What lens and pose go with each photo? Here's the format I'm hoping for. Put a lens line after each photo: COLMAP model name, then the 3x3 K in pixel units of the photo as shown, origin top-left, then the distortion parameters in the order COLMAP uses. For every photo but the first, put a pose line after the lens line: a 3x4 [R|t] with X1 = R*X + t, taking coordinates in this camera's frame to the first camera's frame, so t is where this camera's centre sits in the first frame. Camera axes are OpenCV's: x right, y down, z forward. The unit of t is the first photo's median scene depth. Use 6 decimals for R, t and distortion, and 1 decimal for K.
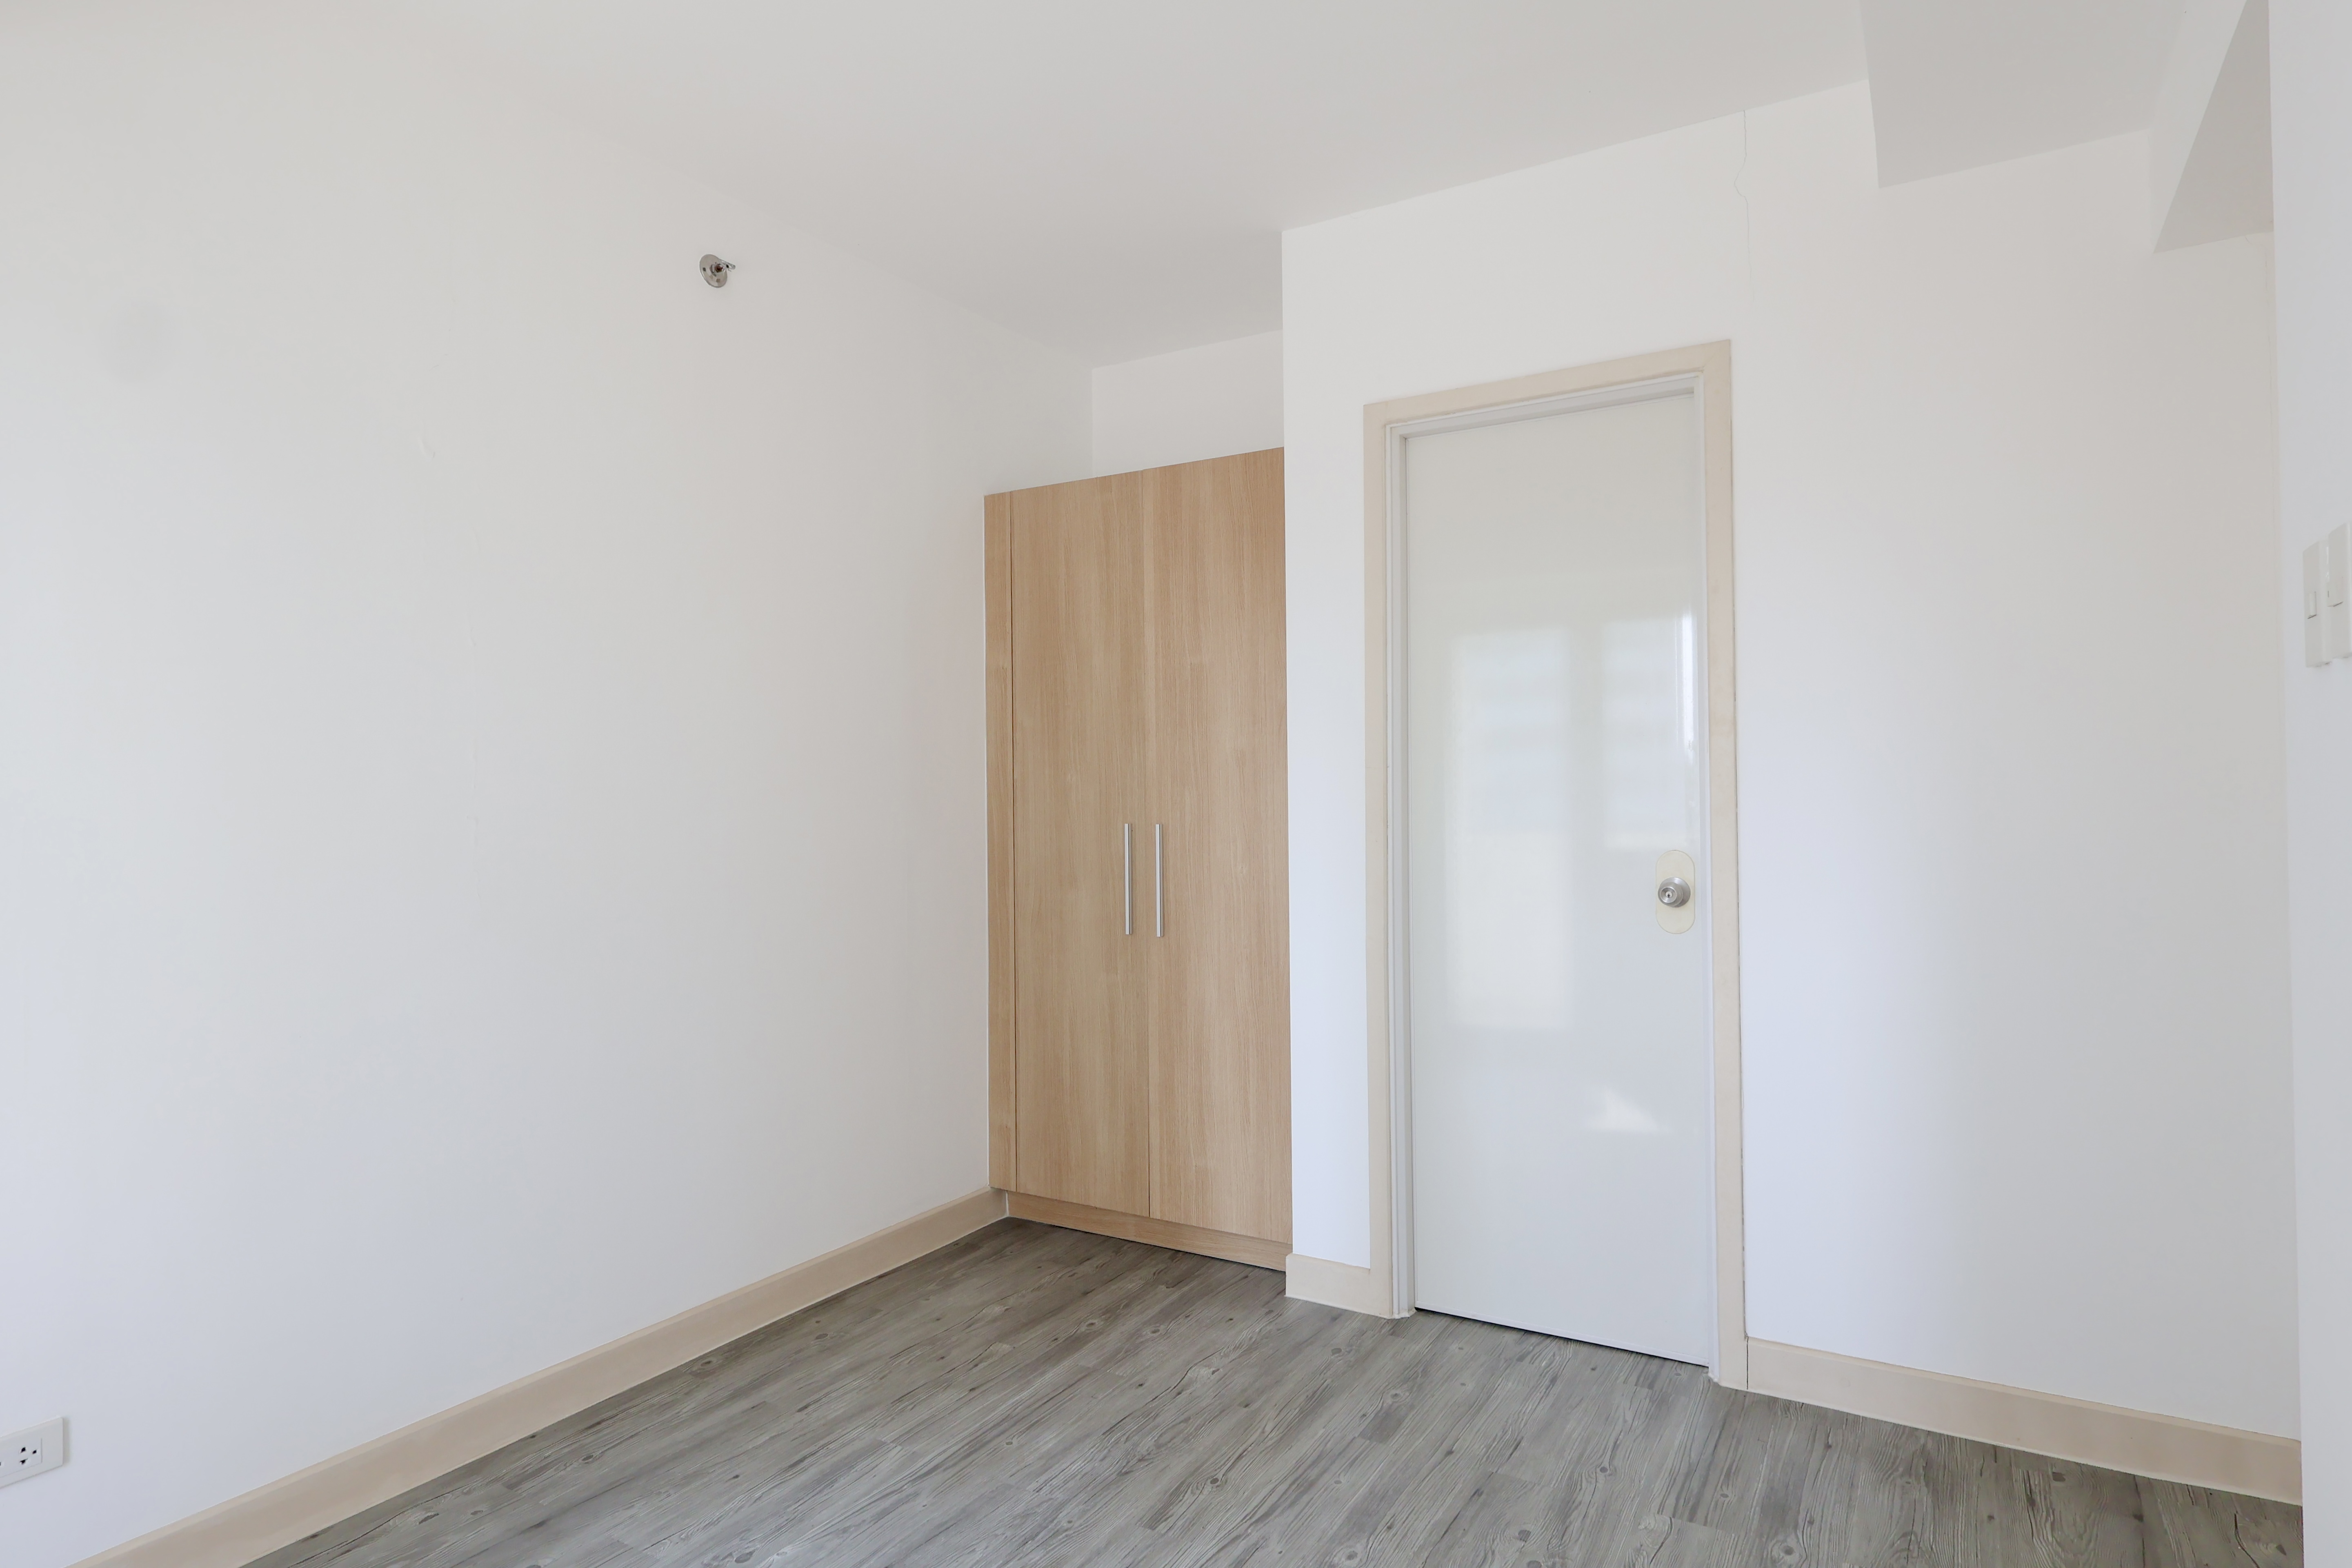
lens RADIAL K [[1300.7, 0, 1216.9], [0, 1300.7, 782.8], [0, 0, 1]] dist [-0.001827, 0.000135]
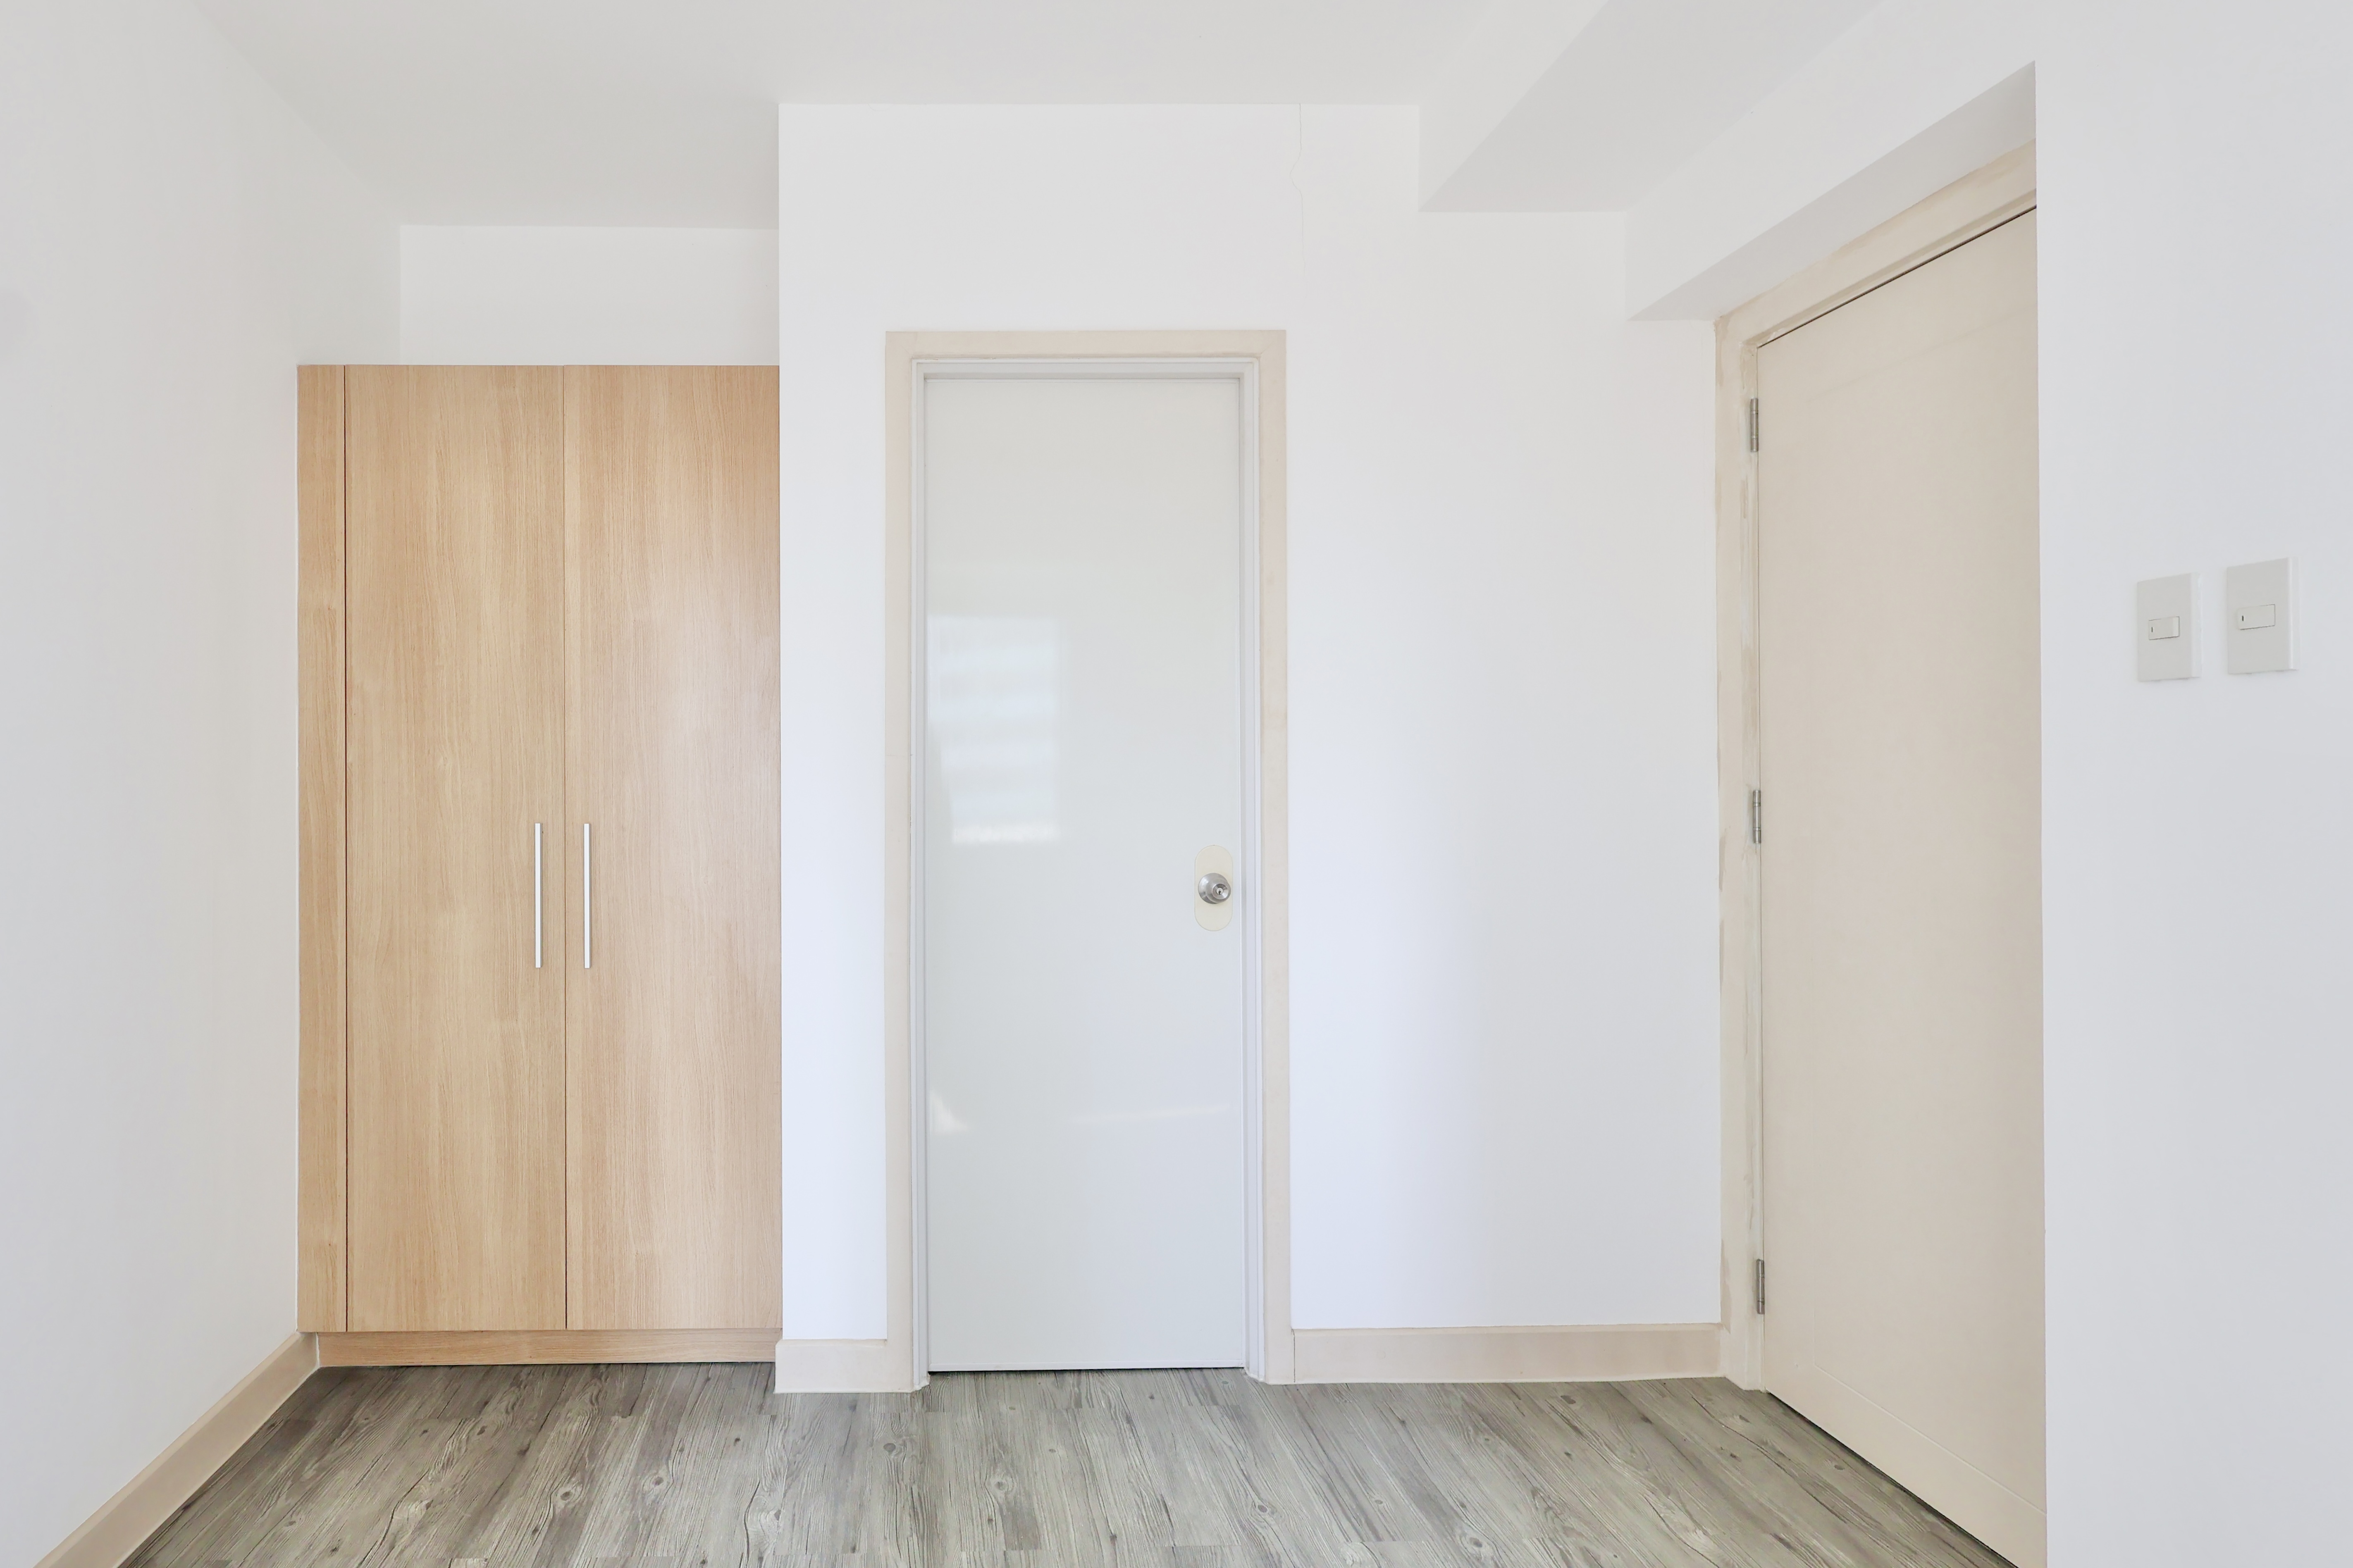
lens RADIAL K [[1339.1, 0, 1172.0], [0, 1339.1, 777.2], [0, 0, 1]] dist [-0.002935, 0.000455]
pose [[0.851500, 0.006481, 0.524314, -0.168188], [-0.008181, 0.999966, 0.000925, 0.000287], [-0.524290, -0.005077, 0.851524, 0.135257]]
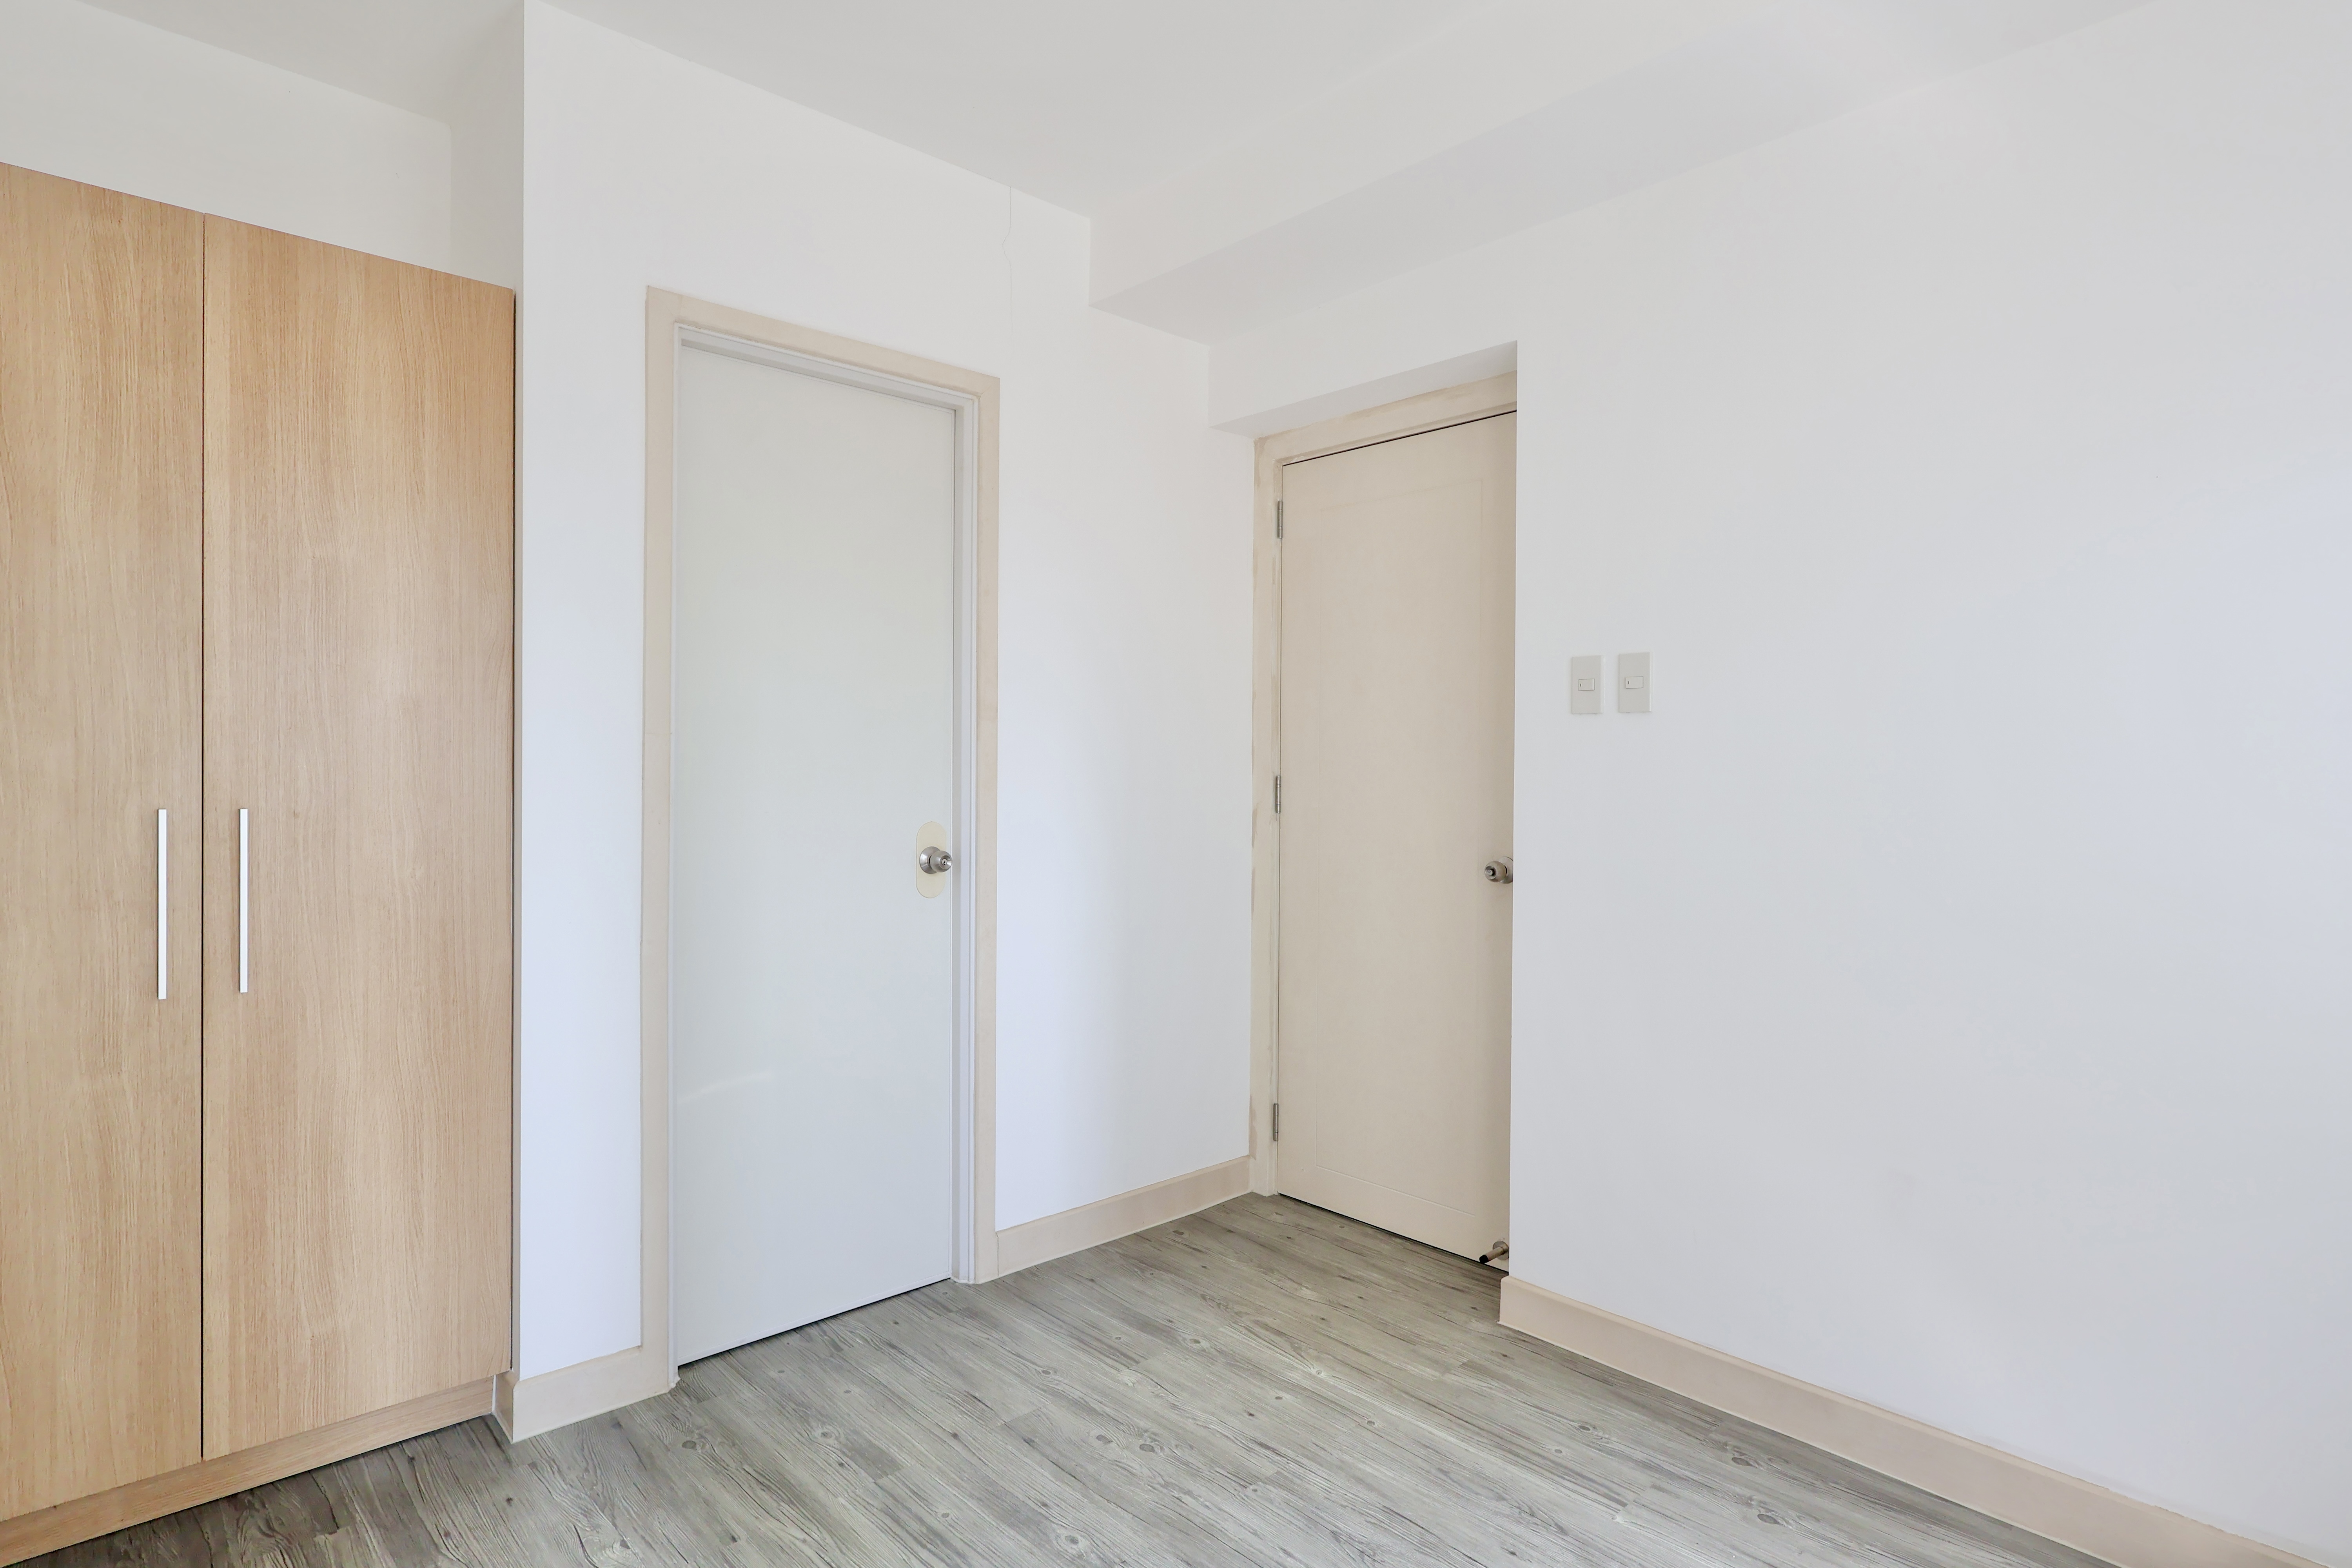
lens RADIAL K [[1220.7, 0, 1176.0], [0, 1220.7, 784.0], [0, 0, 1]] dist [-0.002130, 0.000351]
pose [[0.282166, 0.002150, 0.959363, -0.476332], [-0.015958, 0.999870, 0.002452, 0.011861], [-0.959233, -0.016001, 0.282164, 0.422732]]
